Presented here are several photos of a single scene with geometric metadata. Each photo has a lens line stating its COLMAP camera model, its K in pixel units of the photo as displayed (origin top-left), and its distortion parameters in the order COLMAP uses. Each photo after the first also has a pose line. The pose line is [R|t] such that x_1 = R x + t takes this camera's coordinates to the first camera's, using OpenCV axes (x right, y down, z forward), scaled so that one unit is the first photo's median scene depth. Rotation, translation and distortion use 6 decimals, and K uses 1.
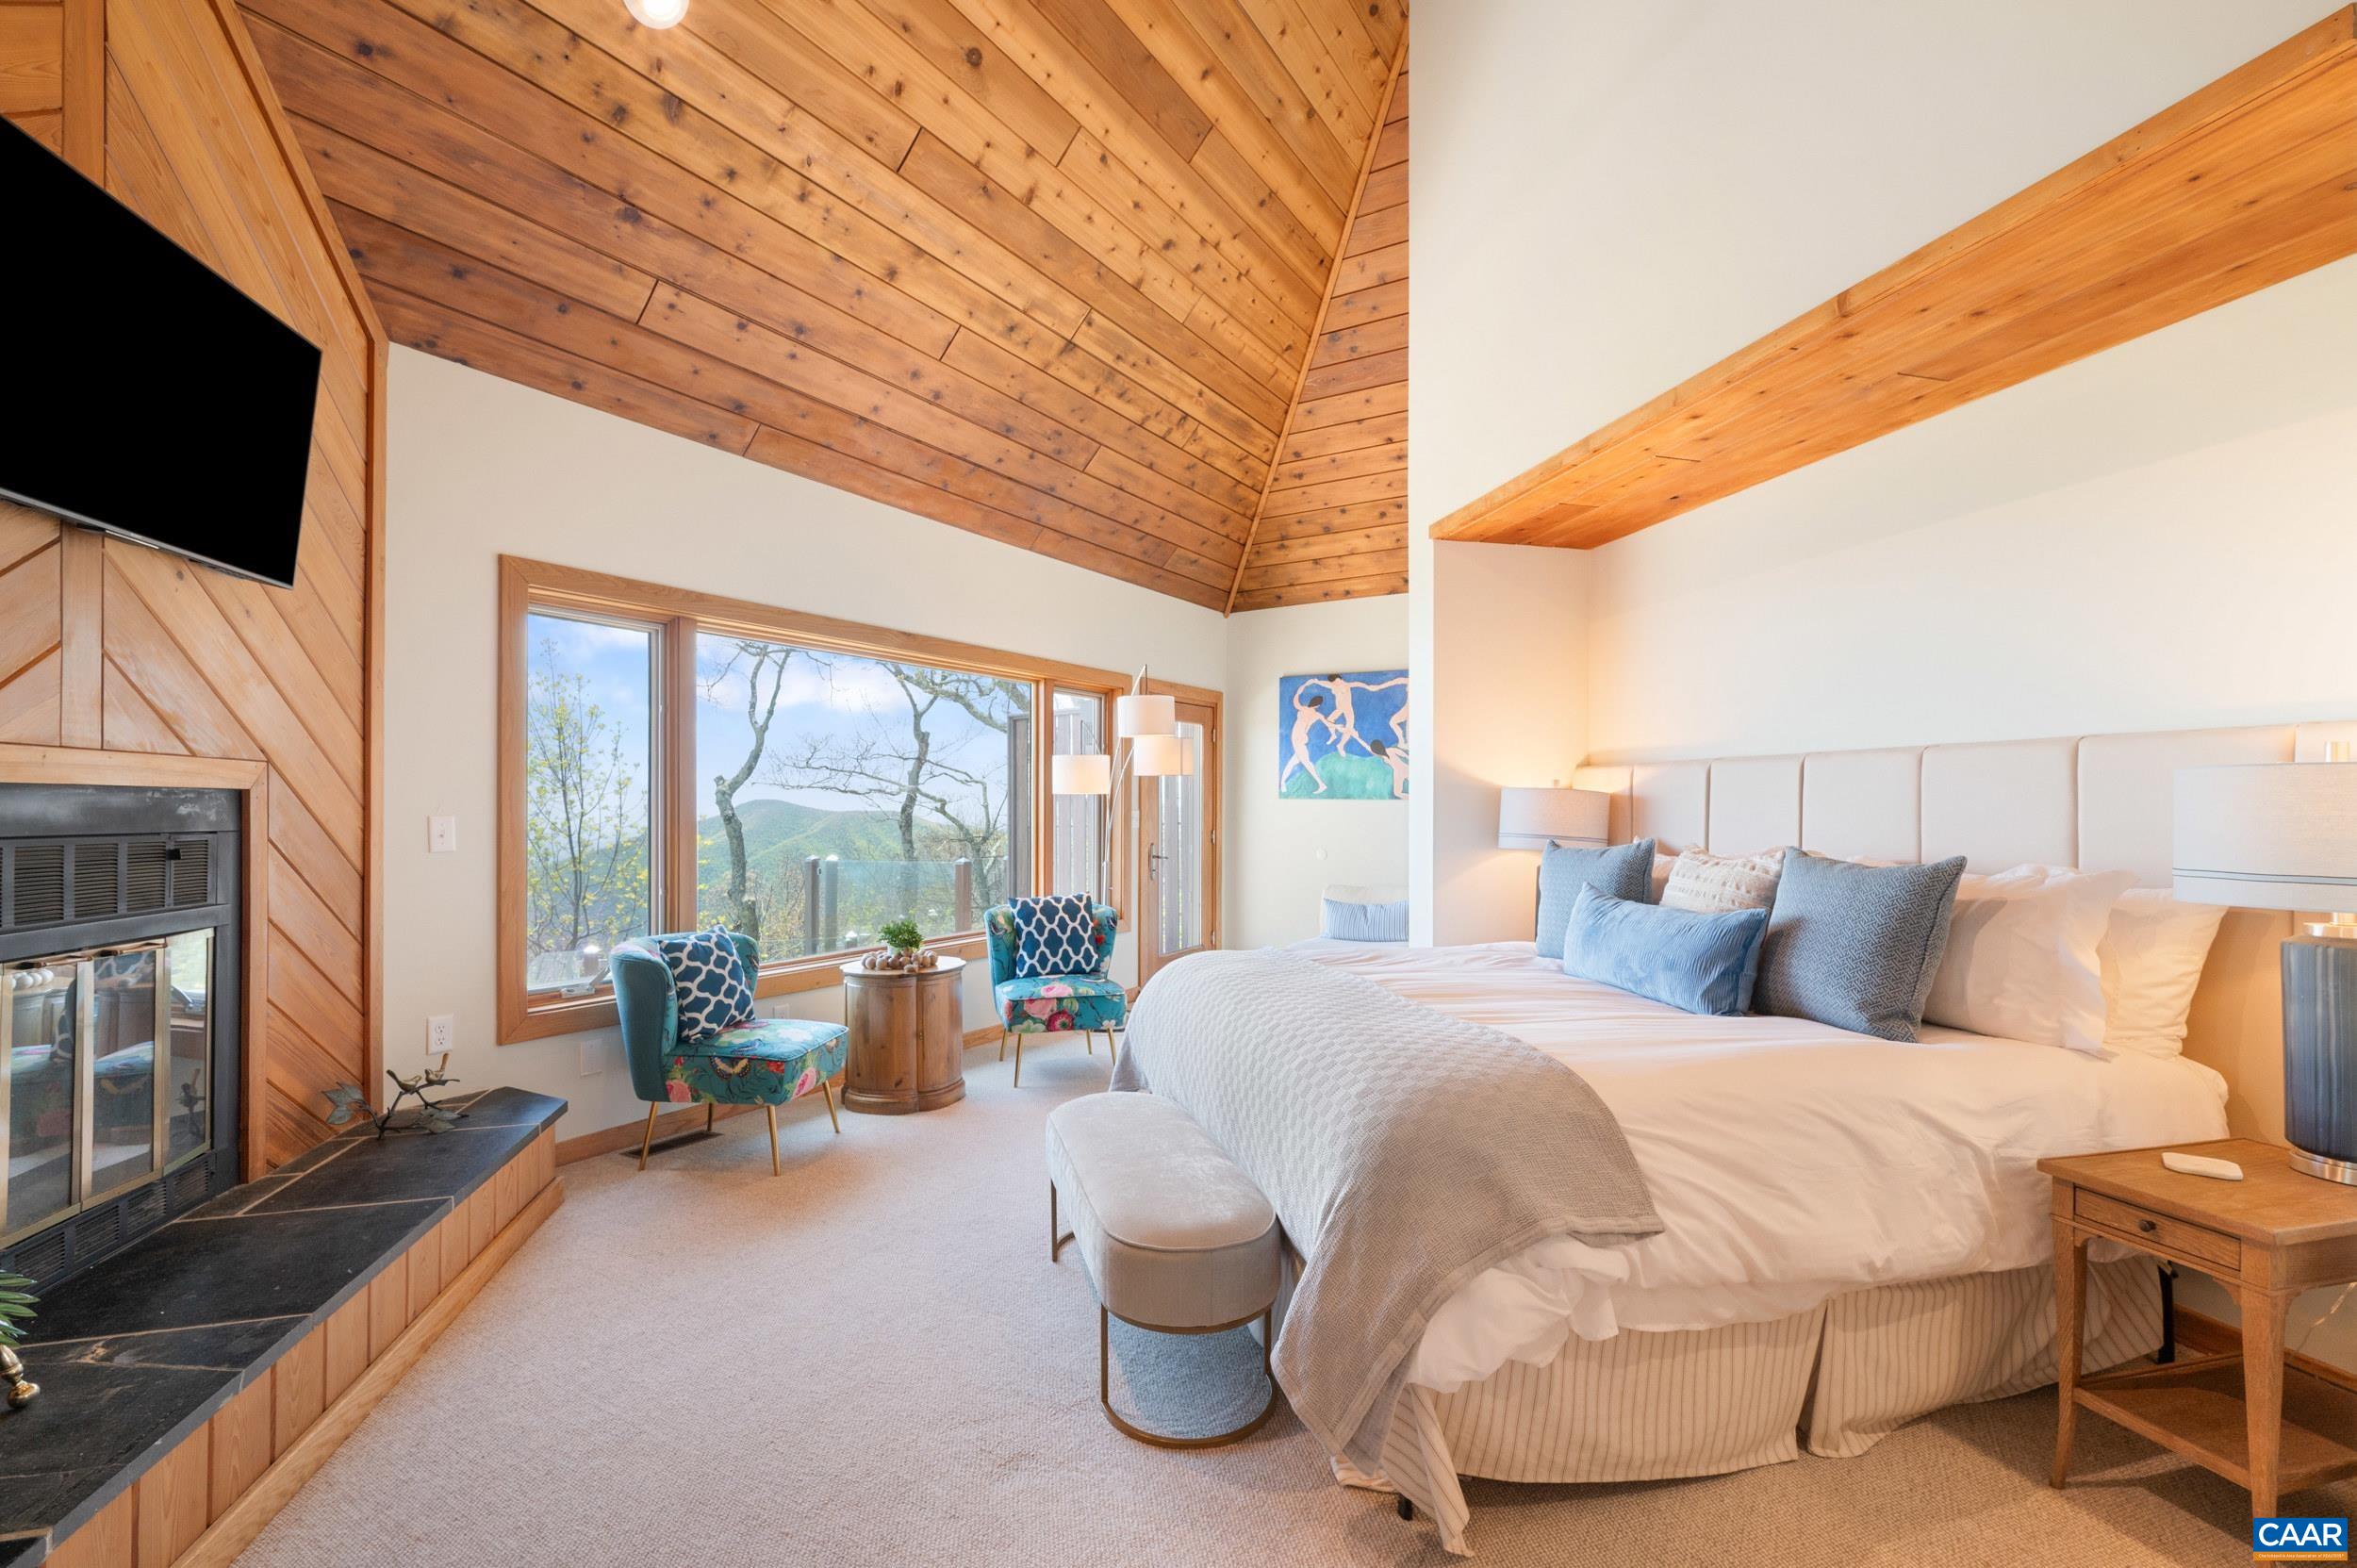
lens RADIAL K [[1055.2, 0, 1175.6], [0, 1055.2, 805.5], [0, 0, 1]] dist [-0.000727, -0.000262]
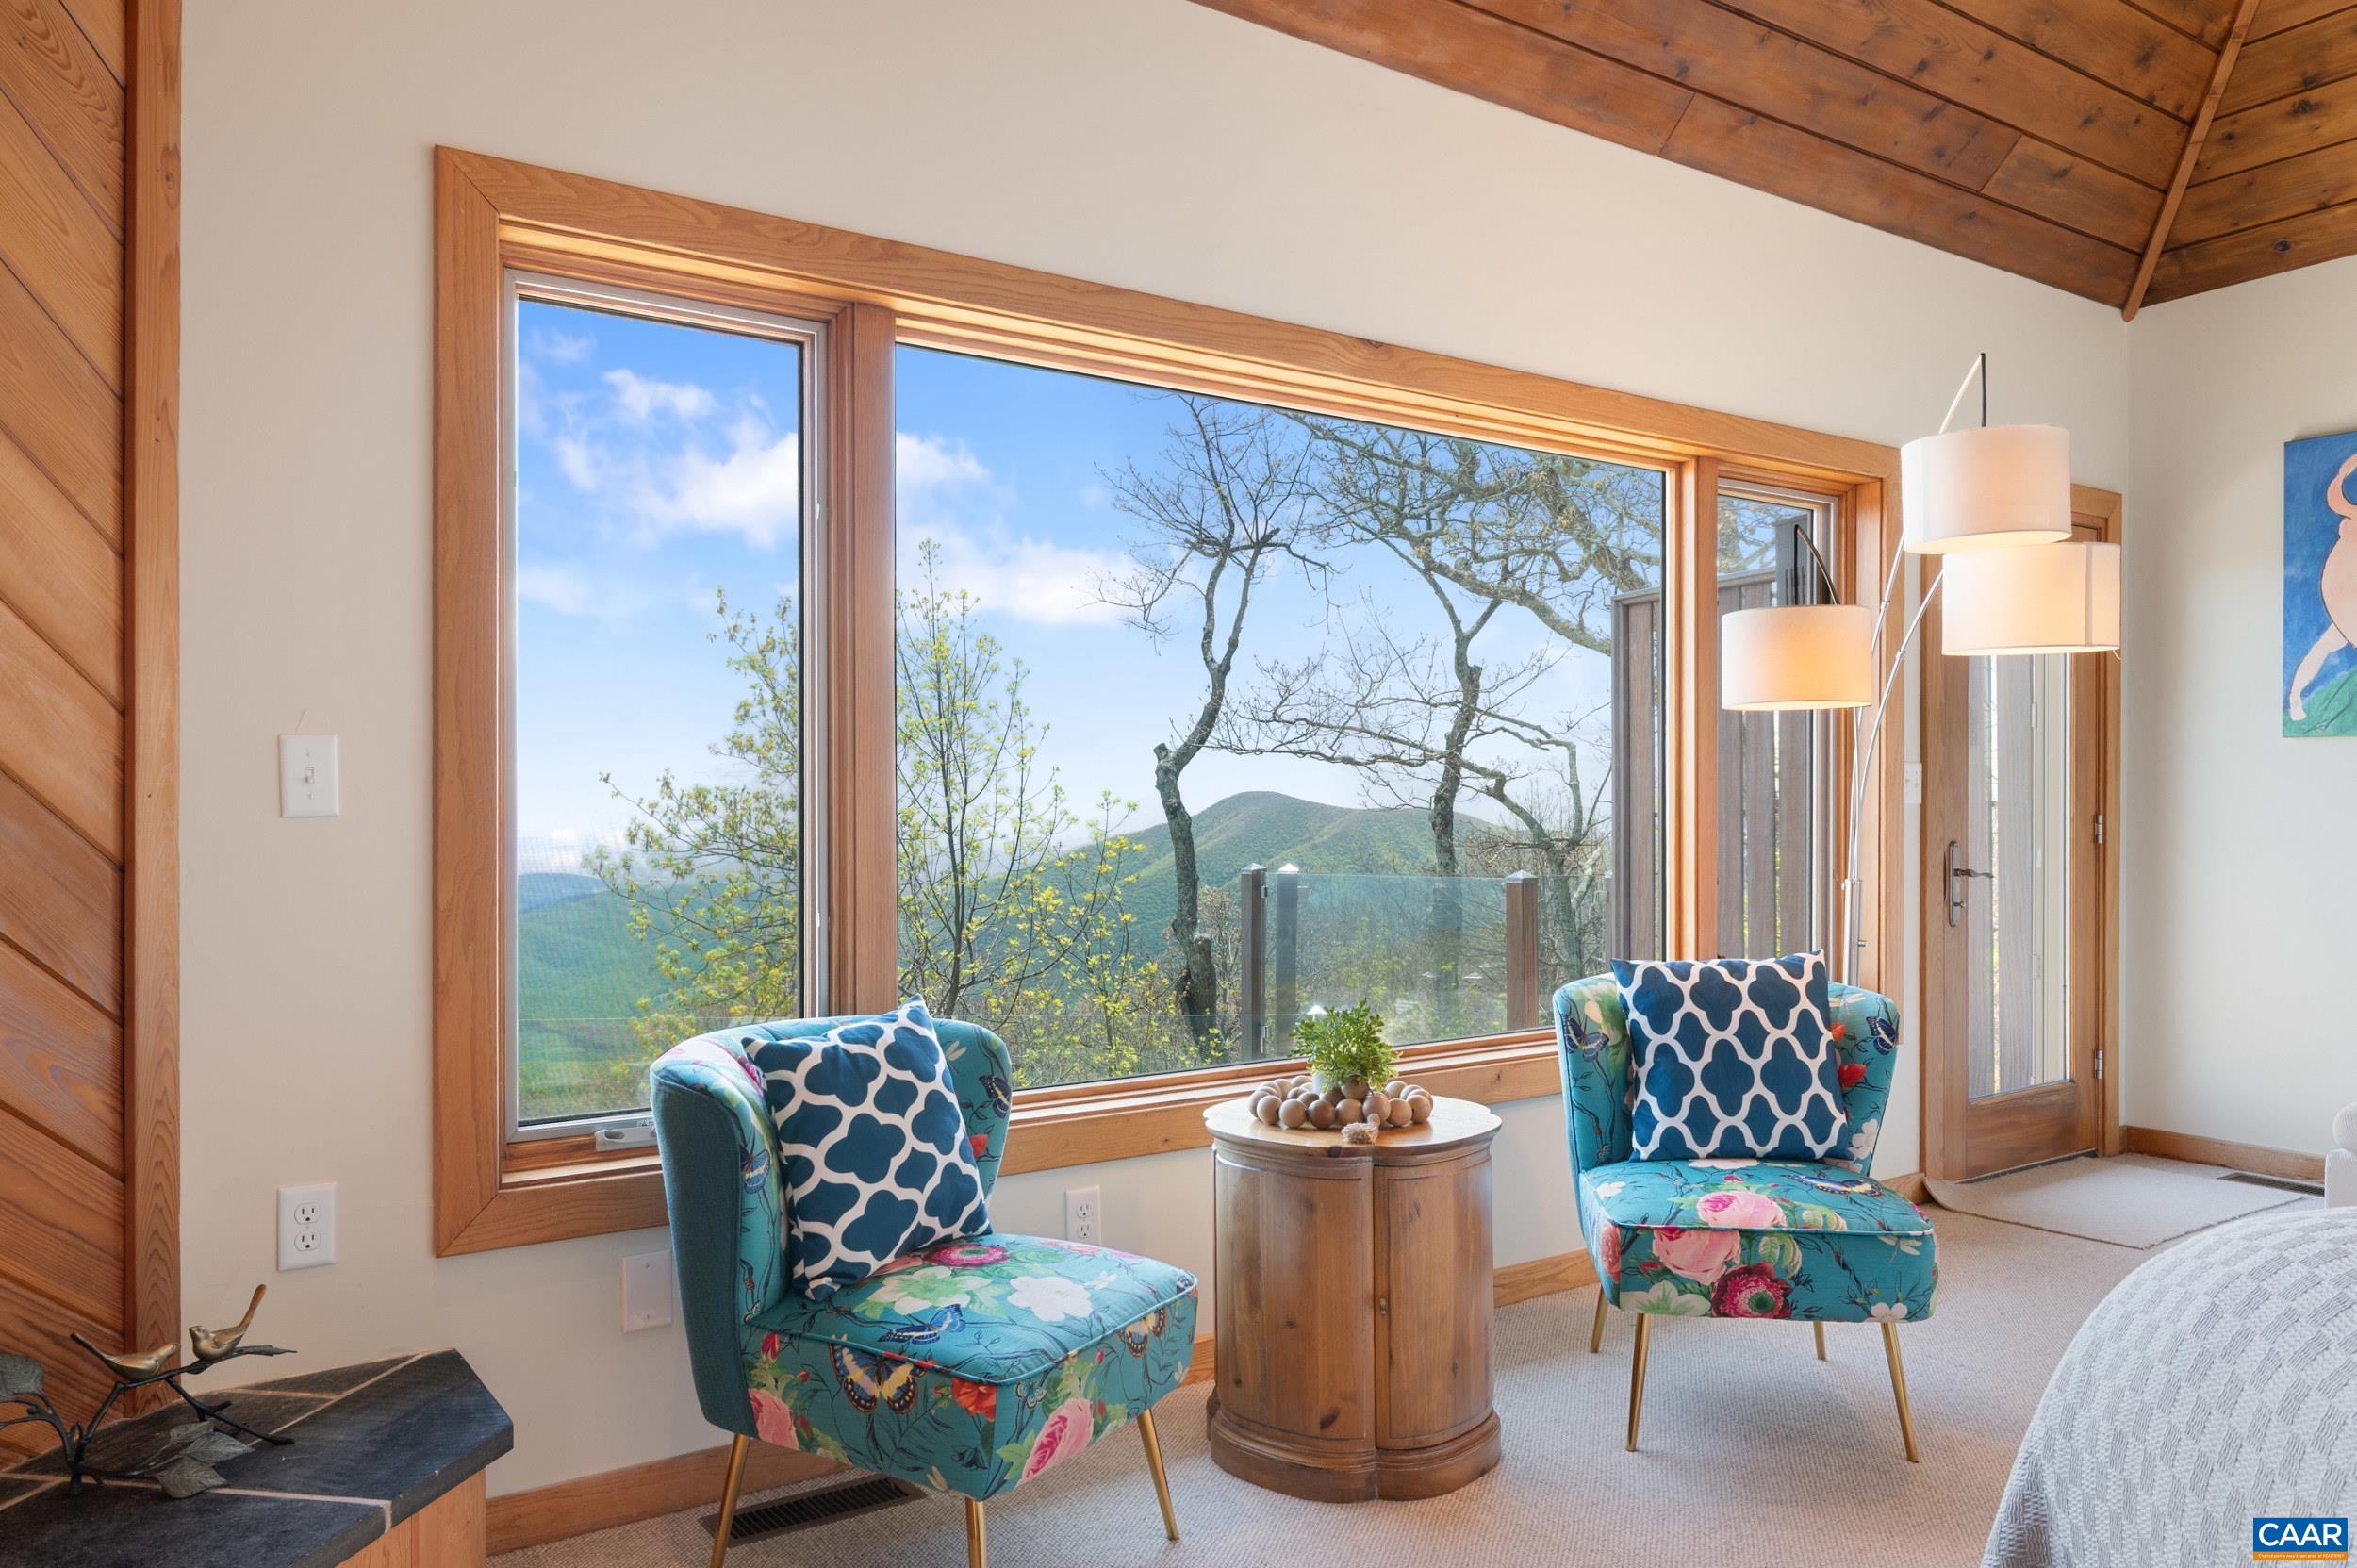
lens RADIAL K [[1706.4, 0, 1178.5], [0, 1706.4, 784.0], [0, 0, 1]] dist [-0.004948, 0.001503]
pose [[0.917757, -0.002946, -0.397132, -0.050382], [0.000311, 0.999978, -0.006699, 0.024026], [0.397143, 0.006025, 0.917737, 0.330174]]
